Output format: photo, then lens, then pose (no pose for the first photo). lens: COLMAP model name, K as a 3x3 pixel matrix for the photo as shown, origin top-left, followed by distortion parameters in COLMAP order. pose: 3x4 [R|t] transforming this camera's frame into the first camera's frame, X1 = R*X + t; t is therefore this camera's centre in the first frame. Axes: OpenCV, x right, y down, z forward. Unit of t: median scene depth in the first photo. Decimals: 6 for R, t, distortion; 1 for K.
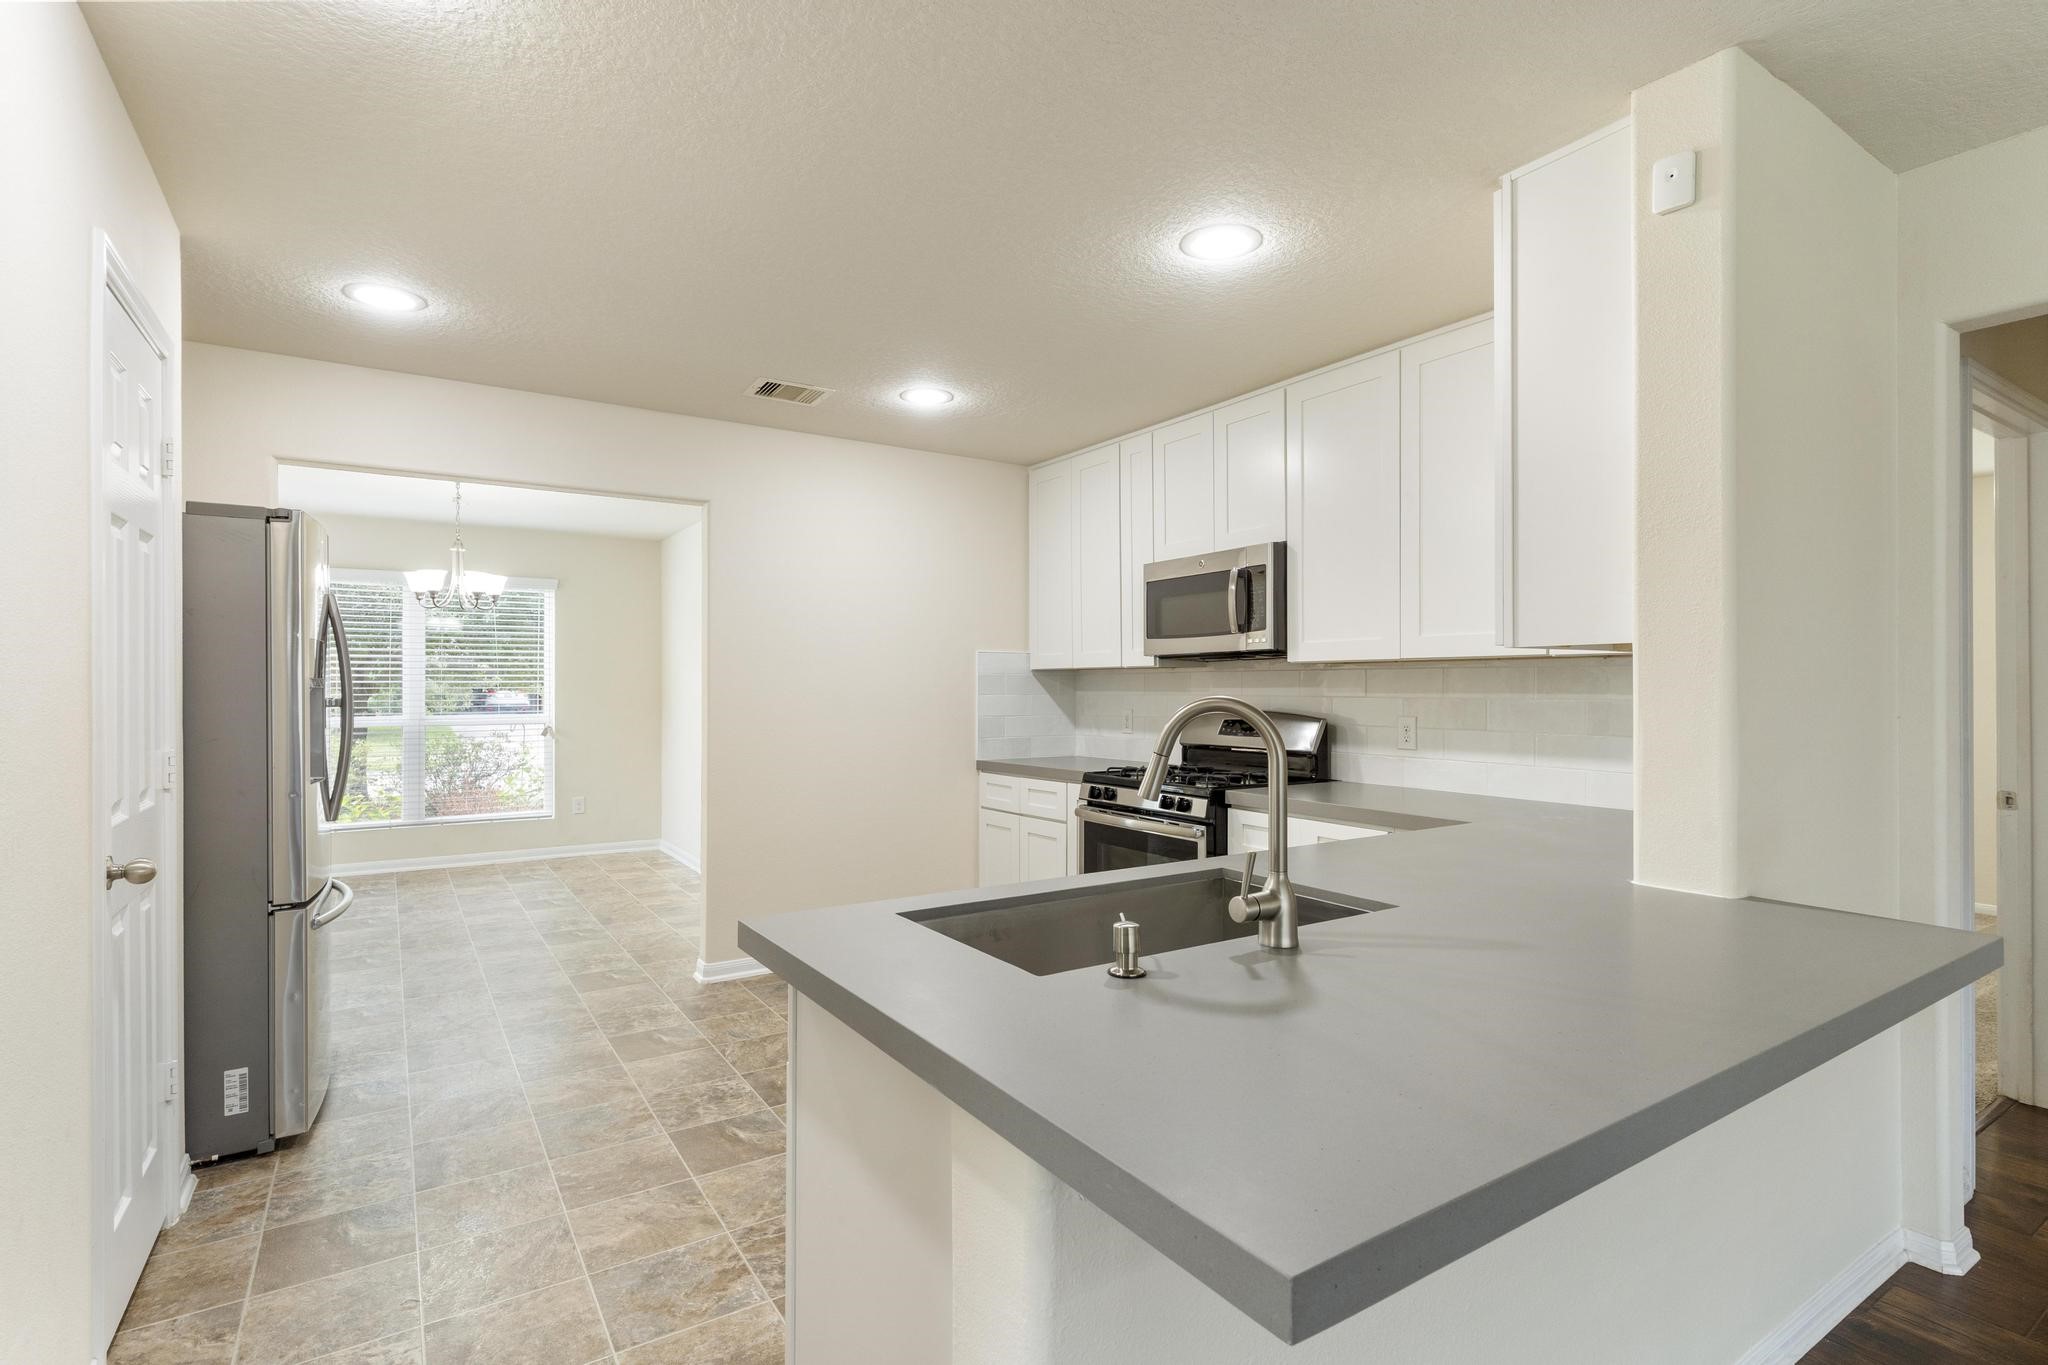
lens RADIAL K [[986.5, 0, 1027.6], [0, 986.5, 678.7], [0, 0, 1]] dist [0.003594, 0.001869]
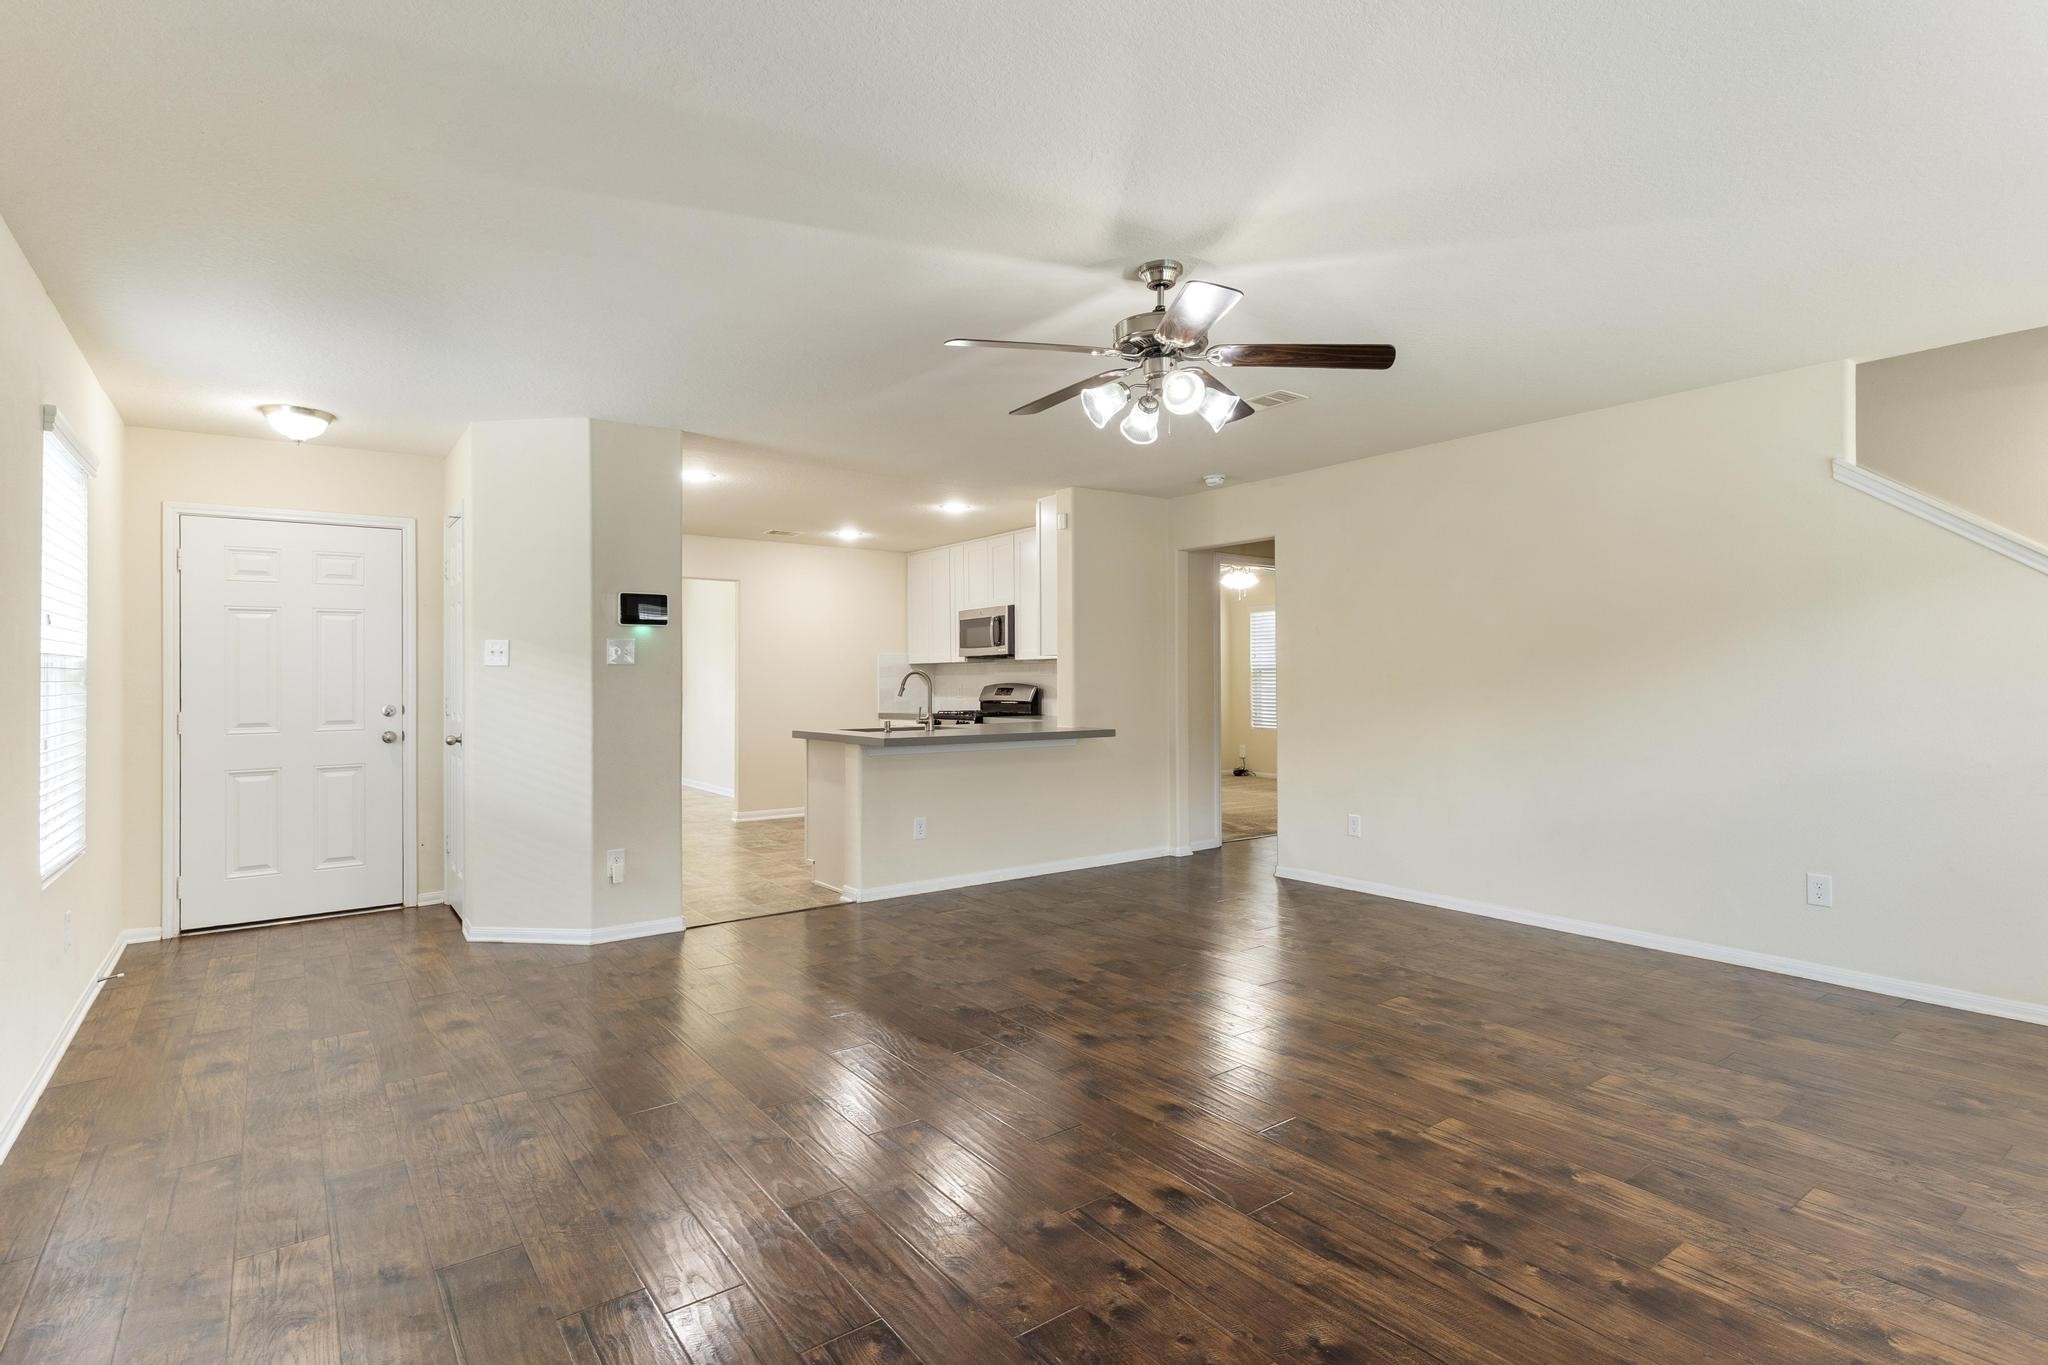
lens RADIAL K [[986.5, 0, 1041.0], [0, 986.5, 680.2], [0, 0, 1]] dist [0.003594, 0.001869]
pose [[0.997206, -0.002915, 0.074647, 0.167348], [0.002664, 0.999990, 0.003460, 0.022463], [-0.074656, -0.003251, 0.997204, -1.273773]]
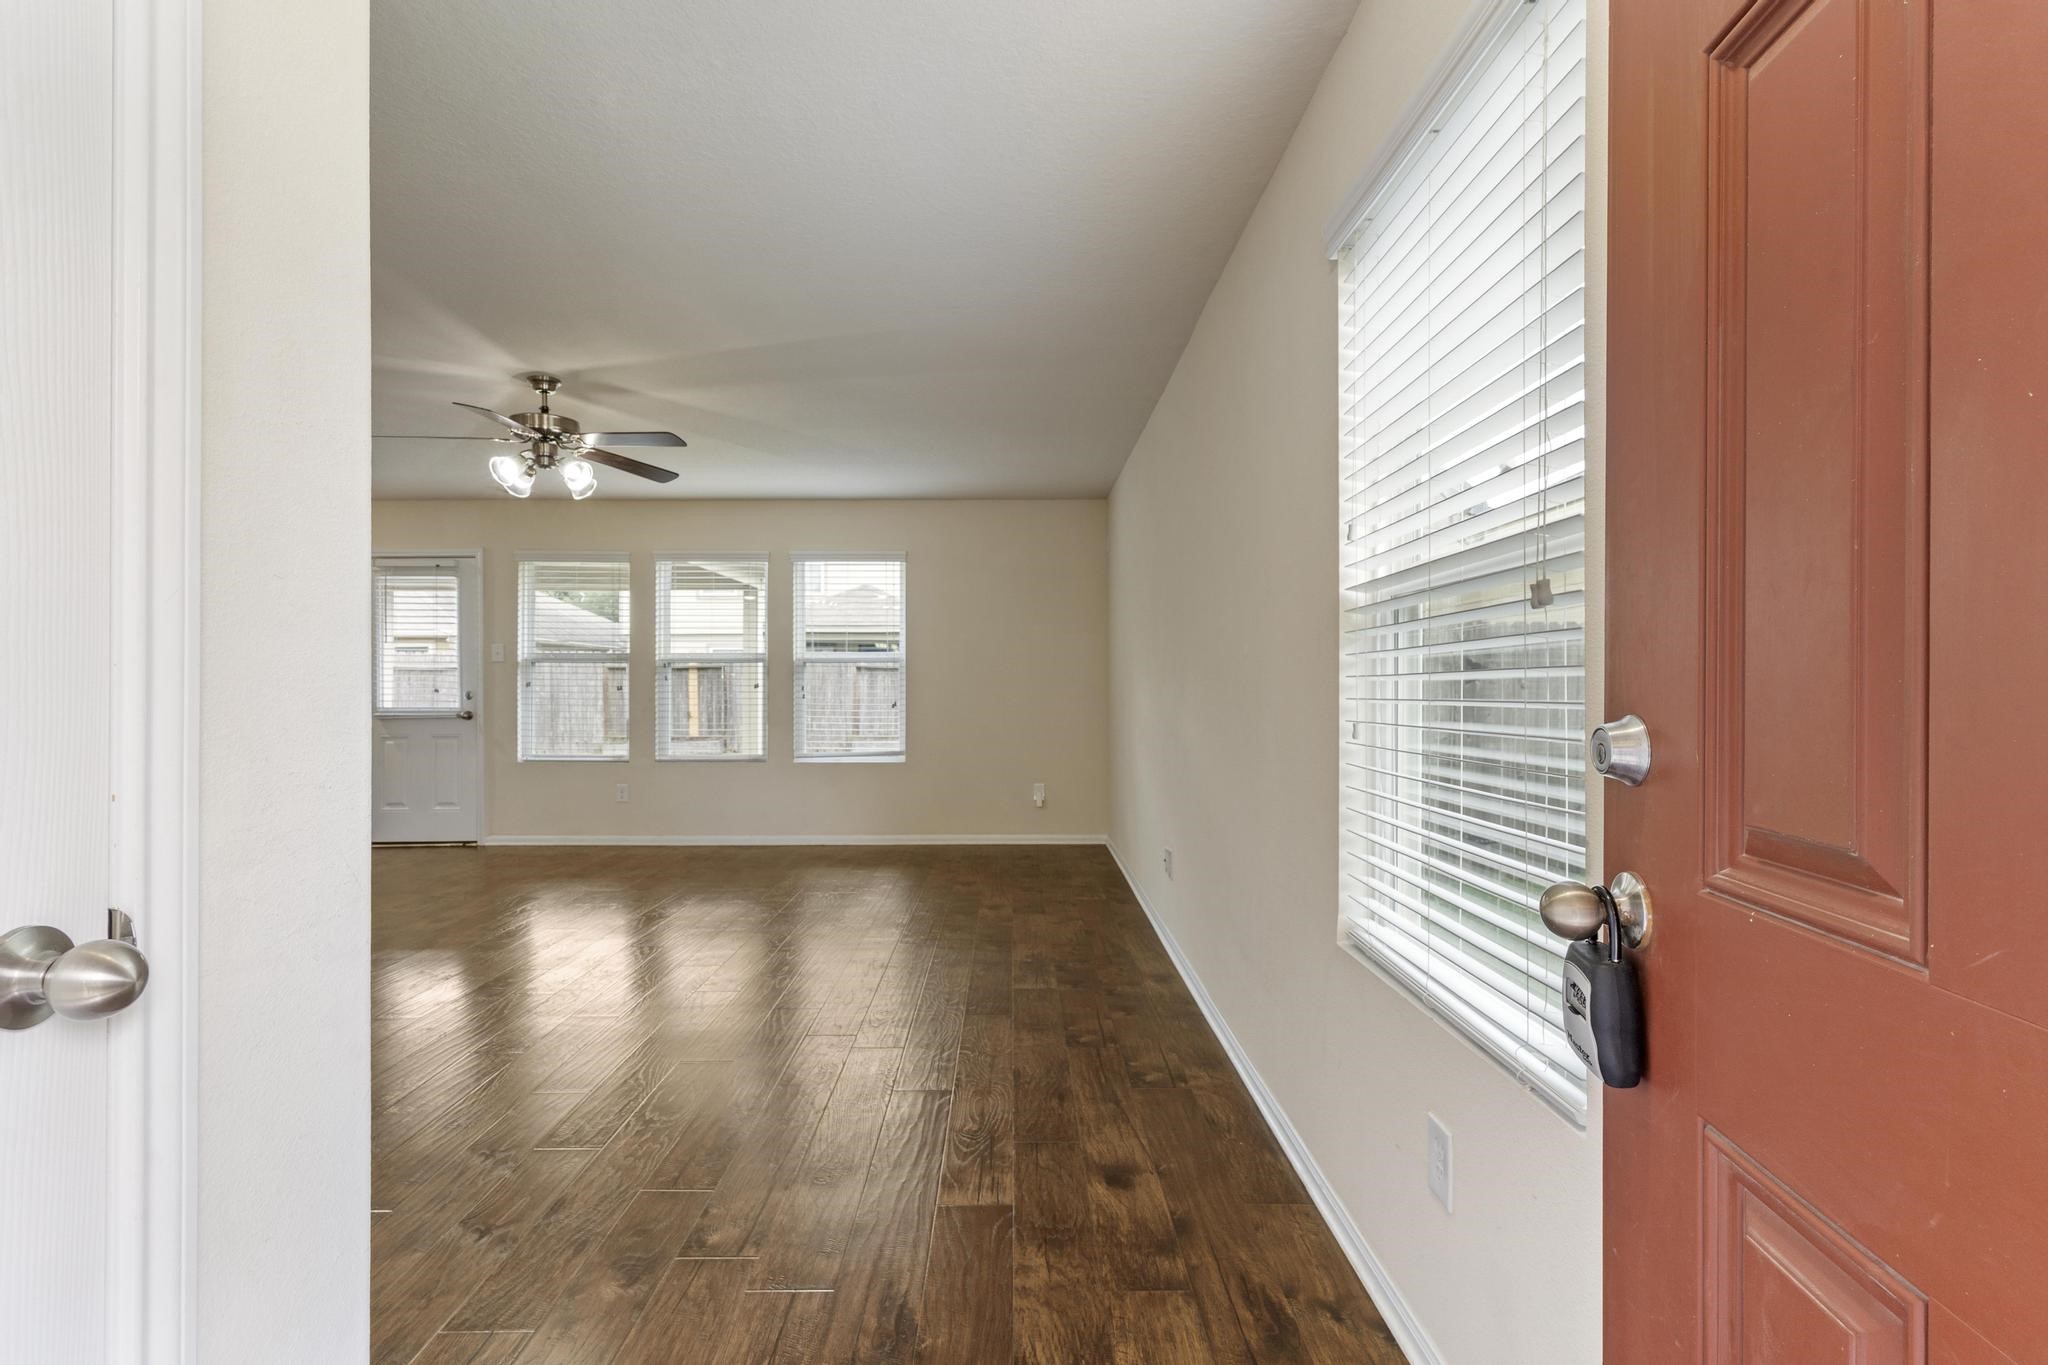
lens RADIAL K [[986.5, 0, 1038.8], [0, 986.5, 682.7], [0, 0, 1]] dist [0.003594, 0.001869]
pose [[-0.847371, 0.003688, 0.530989, -0.802946], [0.000649, 0.999982, -0.005909, 0.054719], [-0.531001, -0.004663, -0.847358, 0.228582]]
